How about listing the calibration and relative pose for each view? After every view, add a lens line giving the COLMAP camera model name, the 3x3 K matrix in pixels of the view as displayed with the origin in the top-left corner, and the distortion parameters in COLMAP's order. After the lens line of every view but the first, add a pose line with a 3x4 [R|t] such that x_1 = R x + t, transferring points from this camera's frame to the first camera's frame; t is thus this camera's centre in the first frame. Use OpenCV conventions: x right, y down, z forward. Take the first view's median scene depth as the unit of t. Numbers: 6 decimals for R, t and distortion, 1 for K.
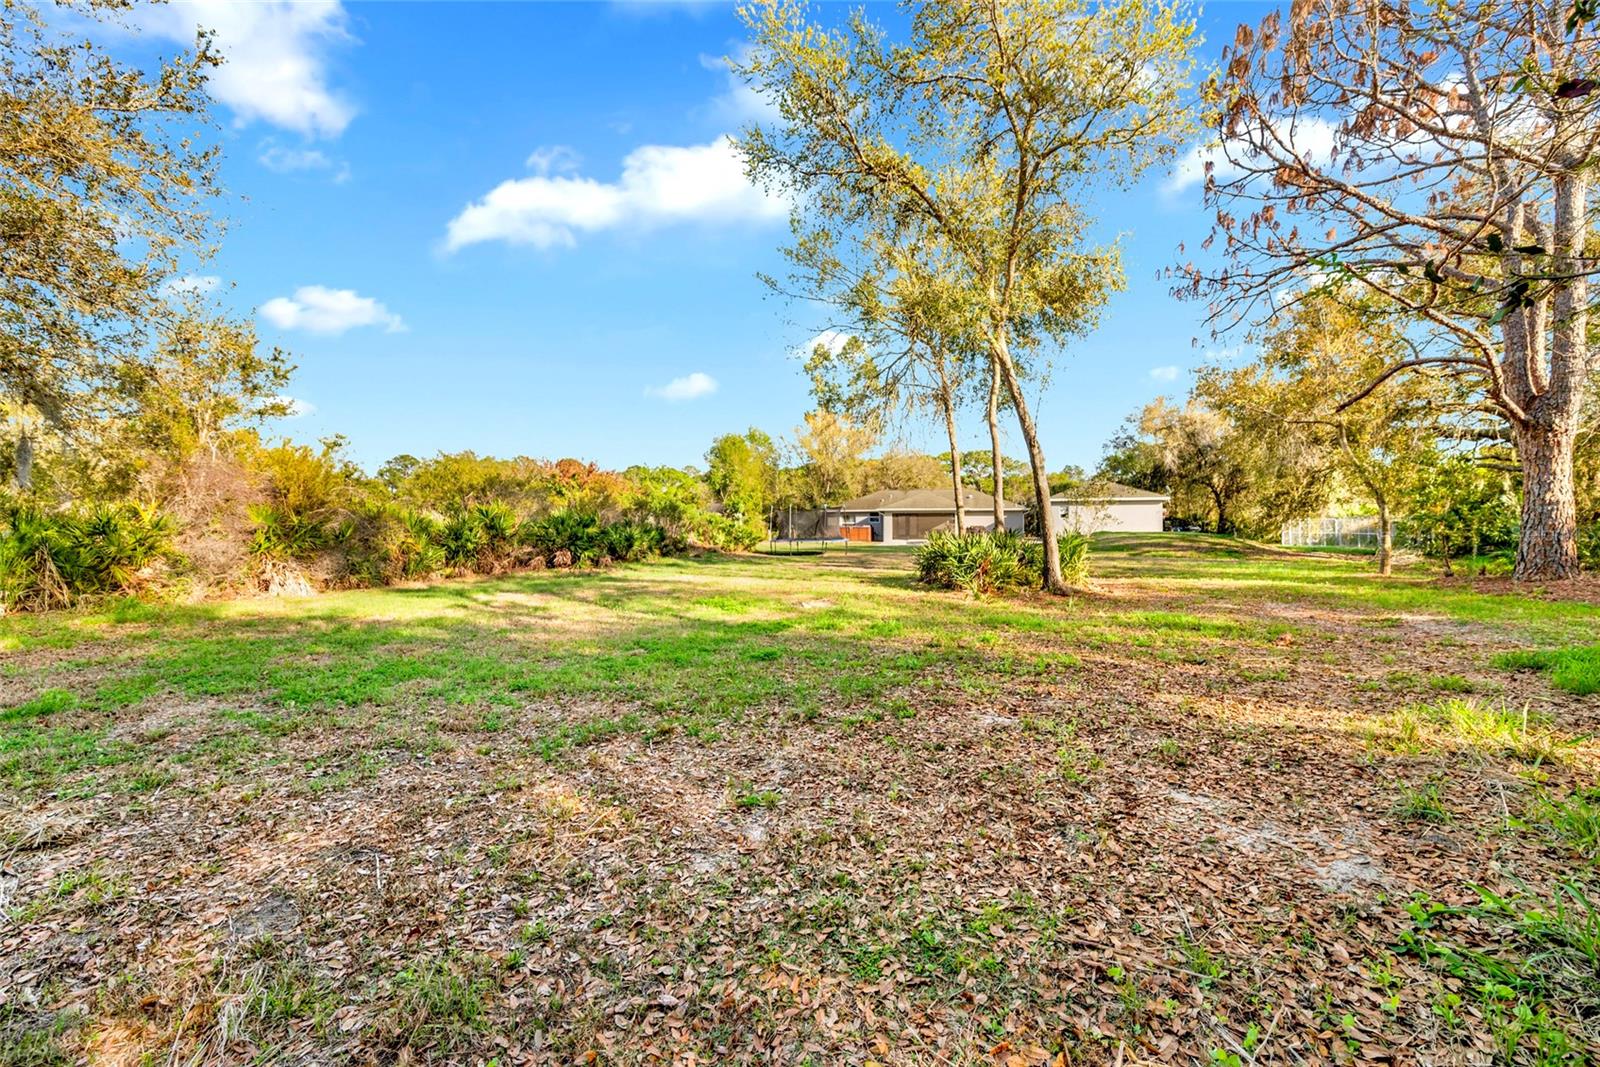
lens RADIAL K [[636.5, 0, 799.7], [0, 636.5, 535.9], [0, 0, 1]] dist [0.000359, 0.000191]
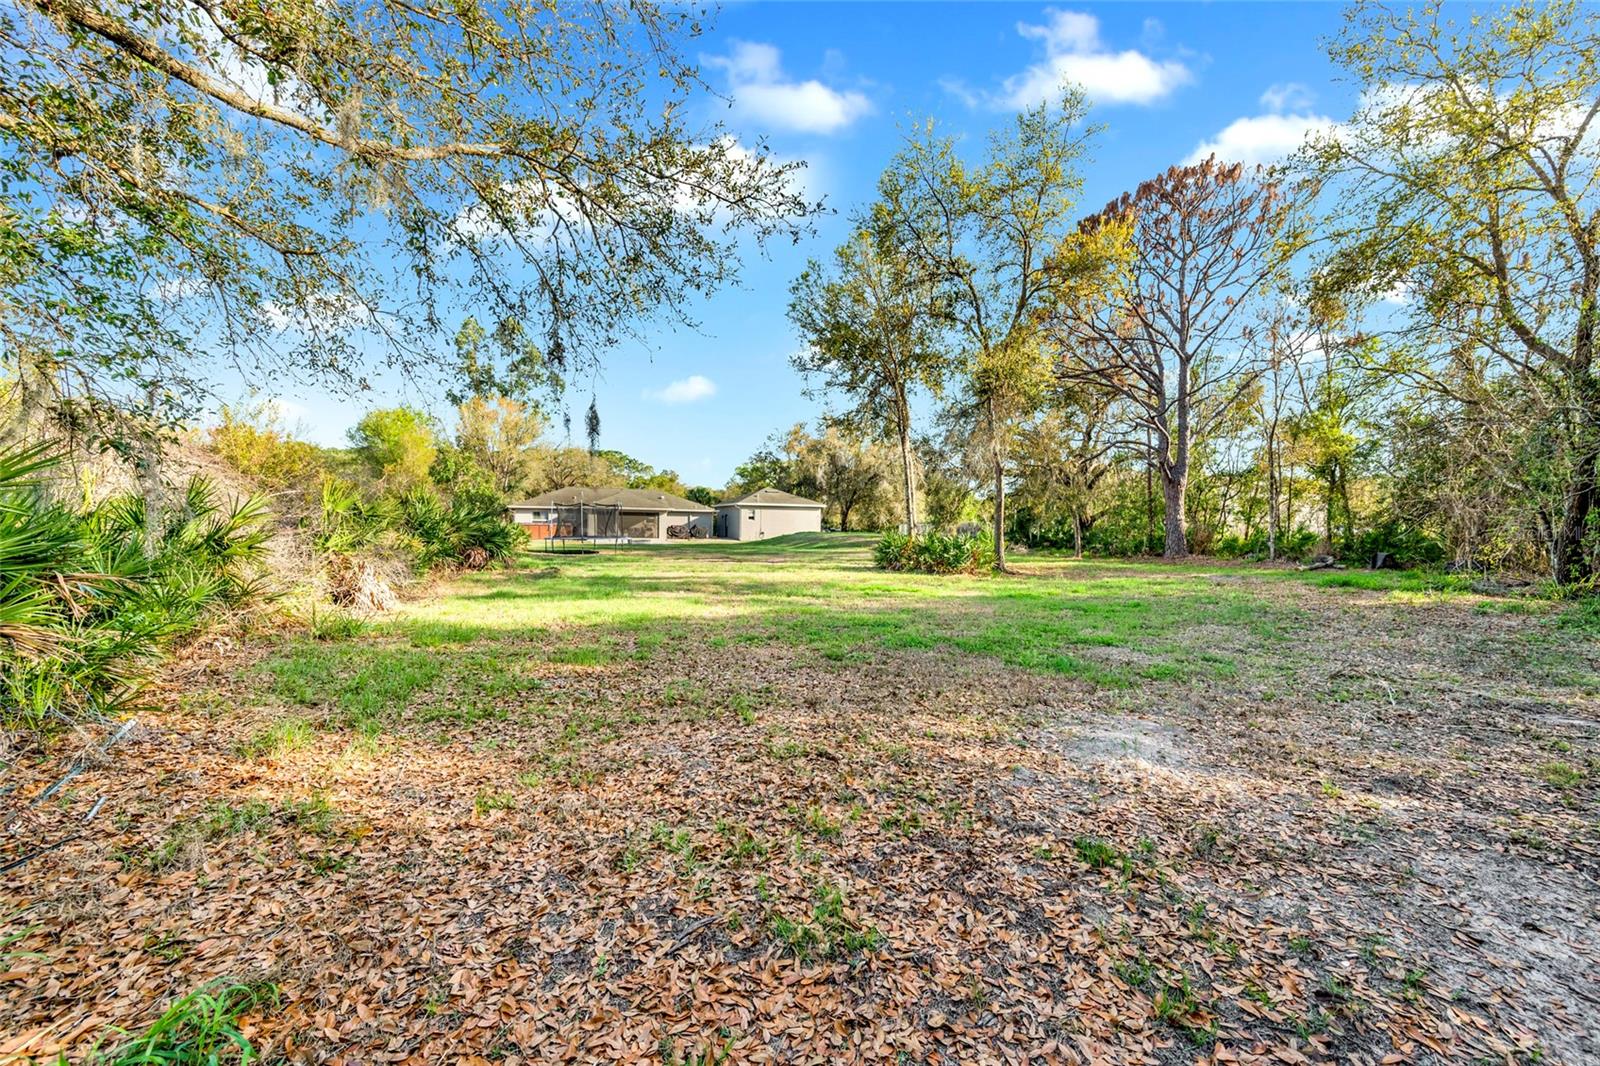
lens RADIAL K [[636.5, 0, 798.8], [0, 636.5, 533.9], [0, 0, 1]] dist [0.000359, 0.000191]
pose [[0.790531, 0.004650, 0.612404, -0.230662], [-0.003953, 0.999989, -0.002489, 0.000781], [-0.612409, -0.000453, 0.790541, 0.026290]]
